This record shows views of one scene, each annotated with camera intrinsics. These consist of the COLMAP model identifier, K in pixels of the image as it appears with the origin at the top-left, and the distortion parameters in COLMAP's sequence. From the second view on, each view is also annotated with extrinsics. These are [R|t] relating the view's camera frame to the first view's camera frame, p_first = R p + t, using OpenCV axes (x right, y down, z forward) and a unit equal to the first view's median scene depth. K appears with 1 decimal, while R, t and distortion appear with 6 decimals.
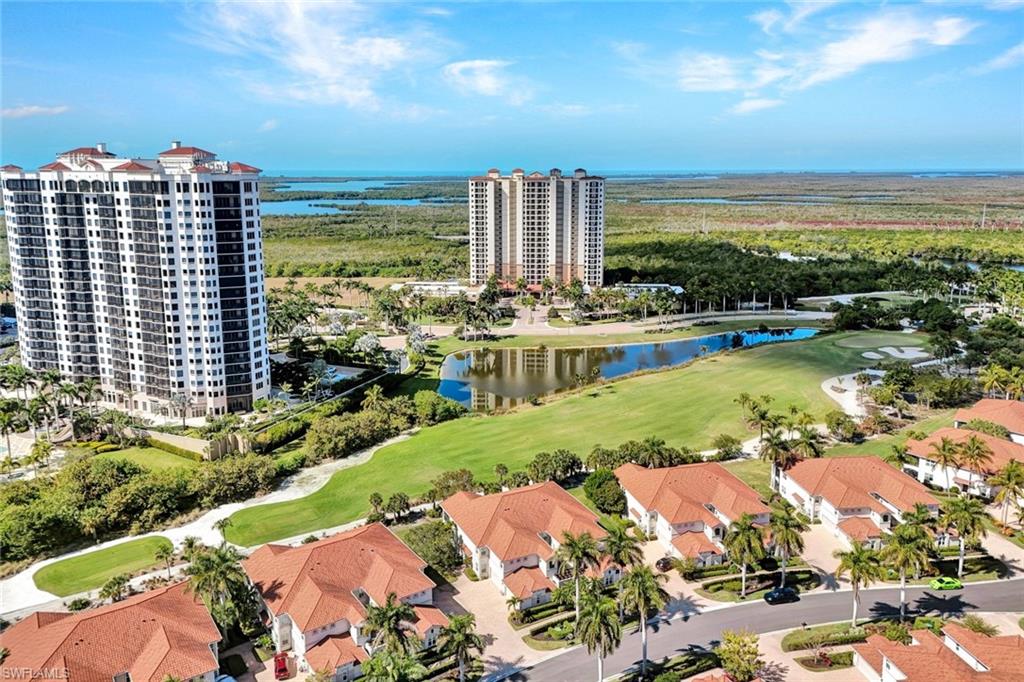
lens RADIAL K [[749.2, 0, 510.6], [0, 749.2, 298.8], [0, 0, 1]] dist [0.089883, -0.084650]
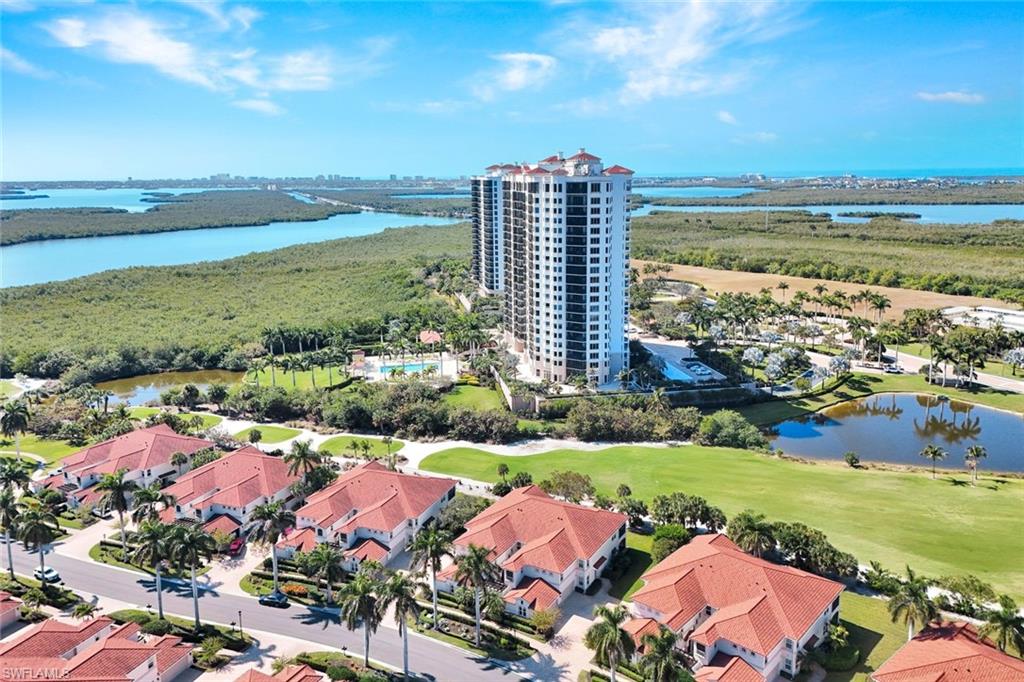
lens RADIAL K [[758.9, 0, 511.7], [0, 758.9, 299.5], [0, 0, 1]] dist [0.096774, -0.103272]
pose [[0.558988, 0.130309, -0.818873, 0.529759], [-0.129994, 0.989134, 0.068665, -0.044456], [0.818923, 0.068065, 0.569853, 0.265313]]
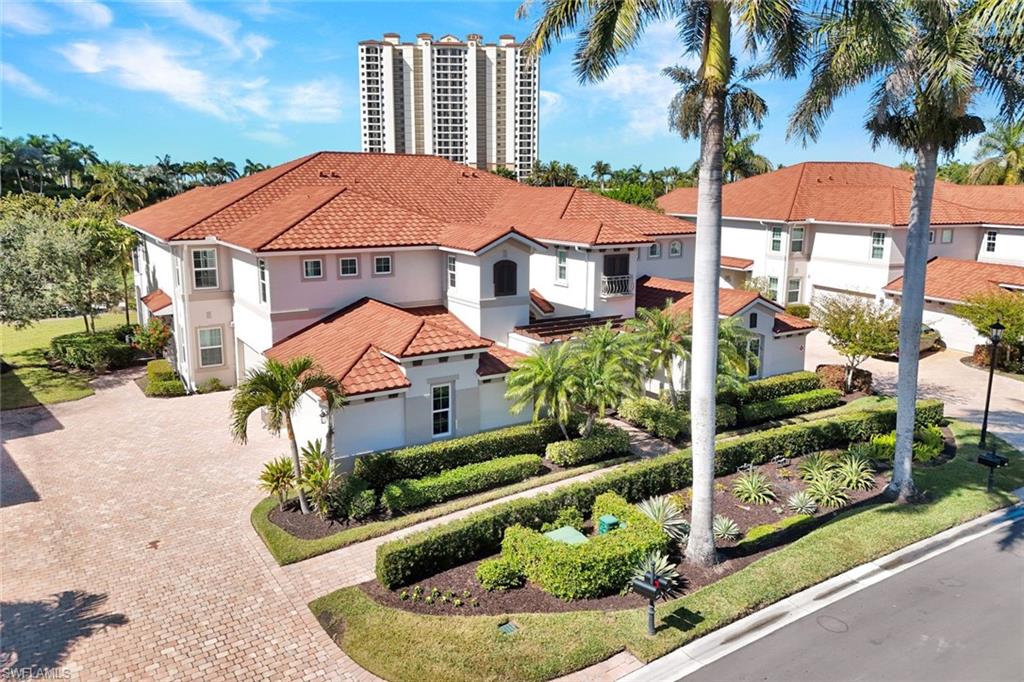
lens RADIAL K [[758.9, 0, 511.7], [0, 758.9, 299.5], [0, 0, 1]] dist [0.096774, -0.103272]
pose [[0.993999, -0.012737, 0.108646, 0.020246], [0.014912, 0.999704, -0.019229, 0.223315], [-0.108369, 0.020734, 0.993895, 0.485422]]
